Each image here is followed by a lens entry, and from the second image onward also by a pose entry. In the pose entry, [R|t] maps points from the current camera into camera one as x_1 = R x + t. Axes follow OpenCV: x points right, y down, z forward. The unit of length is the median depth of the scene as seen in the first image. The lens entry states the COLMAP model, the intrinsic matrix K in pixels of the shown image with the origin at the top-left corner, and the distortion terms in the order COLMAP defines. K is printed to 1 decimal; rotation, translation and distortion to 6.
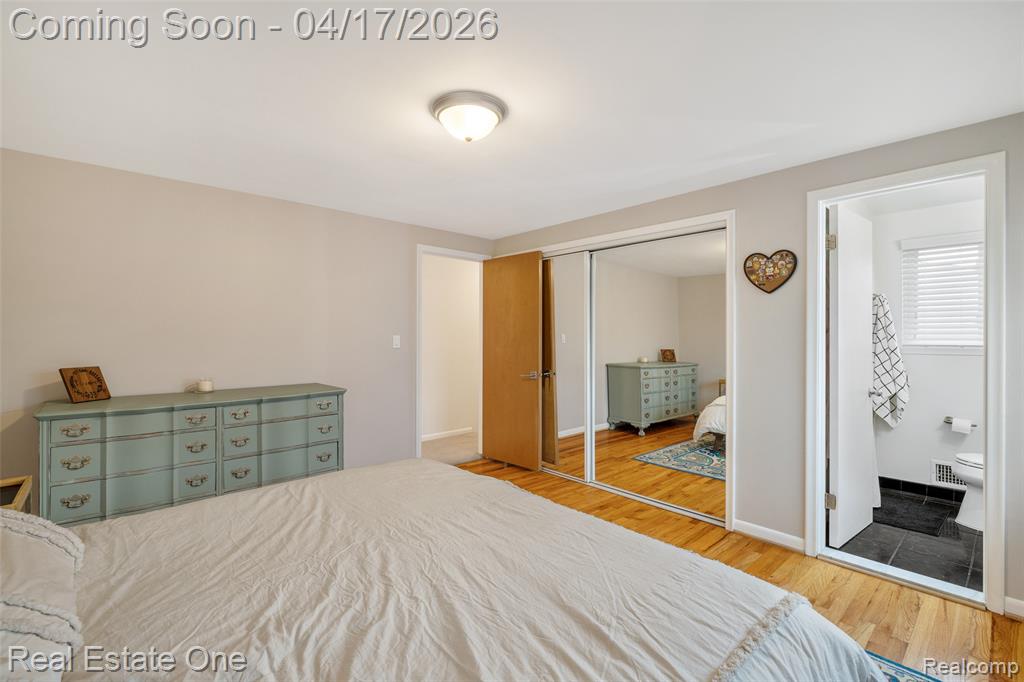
lens RADIAL K [[462.5, 0, 510.5], [0, 462.5, 345.5], [0, 0, 1]] dist [-0.003363, -0.000507]
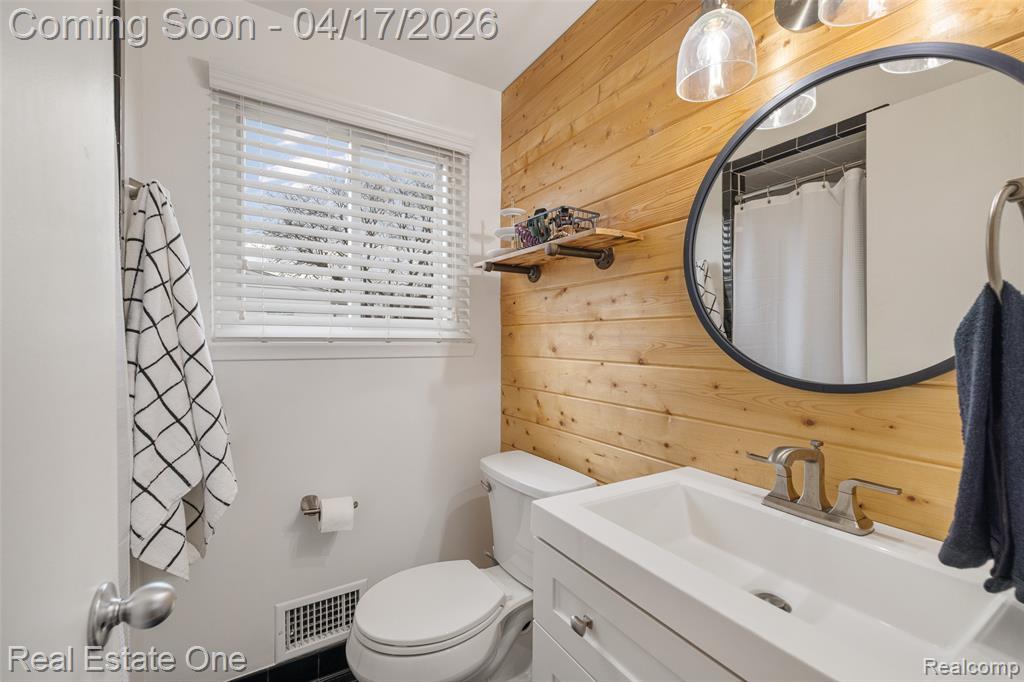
lens RADIAL K [[439.8, 0, 510.7], [0, 439.8, 334.2], [0, 0, 1]] dist [0.003836, 0.000349]
pose [[0.209172, -0.001197, 0.977878, 0.562533], [0.006052, 0.999982, -0.000071, -0.001858], [-0.977860, 0.005933, 0.209176, 0.705184]]
